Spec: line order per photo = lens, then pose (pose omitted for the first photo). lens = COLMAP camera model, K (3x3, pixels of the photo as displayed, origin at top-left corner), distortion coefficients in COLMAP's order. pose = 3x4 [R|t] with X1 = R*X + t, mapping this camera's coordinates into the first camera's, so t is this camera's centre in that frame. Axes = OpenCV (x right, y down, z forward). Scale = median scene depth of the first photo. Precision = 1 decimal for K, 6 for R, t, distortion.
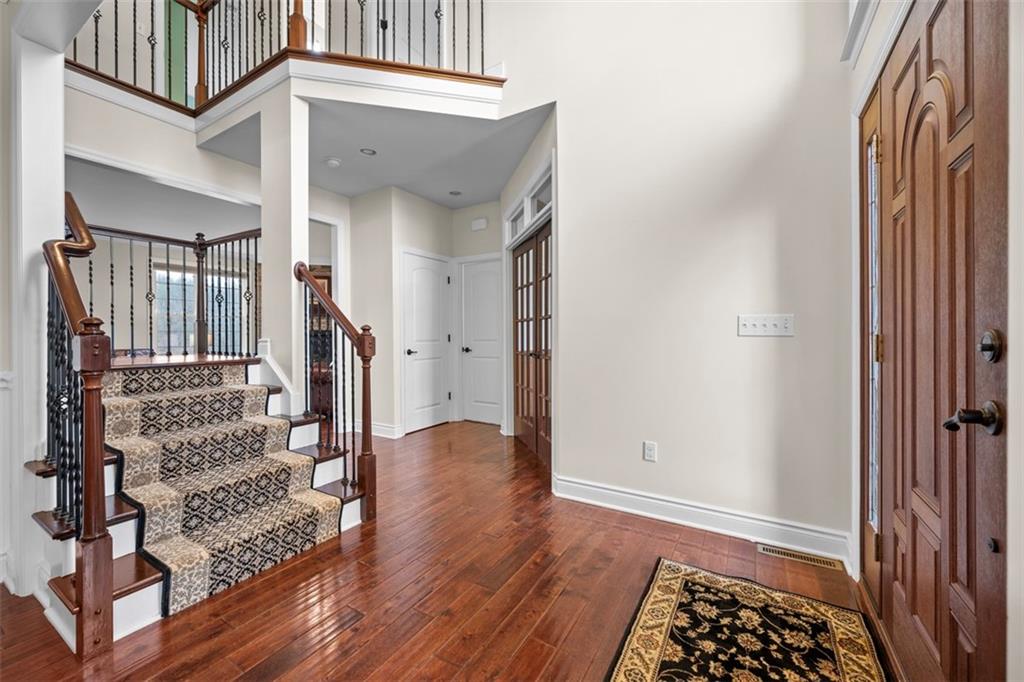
lens RADIAL K [[402.0, 0, 509.3], [0, 402.0, 338.0], [0, 0, 1]] dist [-0.000592, -0.000088]
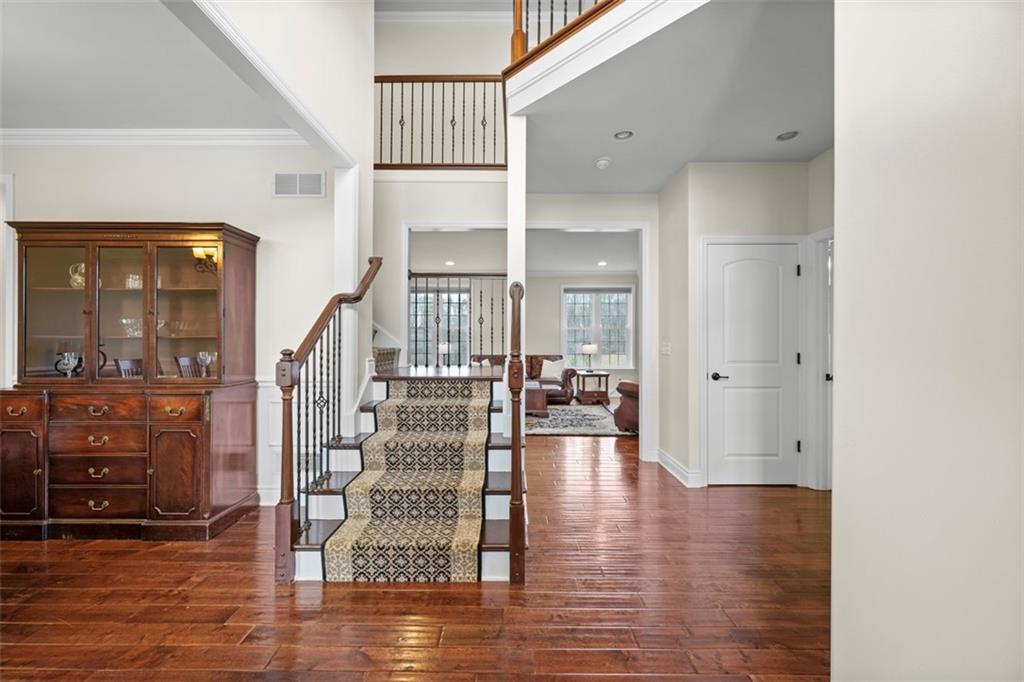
lens RADIAL K [[402.0, 0, 511.3], [0, 402.0, 341.7], [0, 0, 1]] dist [-0.000592, -0.000088]
pose [[0.520455, 0.005683, -0.853870, 0.388501], [-0.009994, 0.999950, 0.000563, -0.053588], [0.853830, 0.008240, 0.520486, 0.596776]]
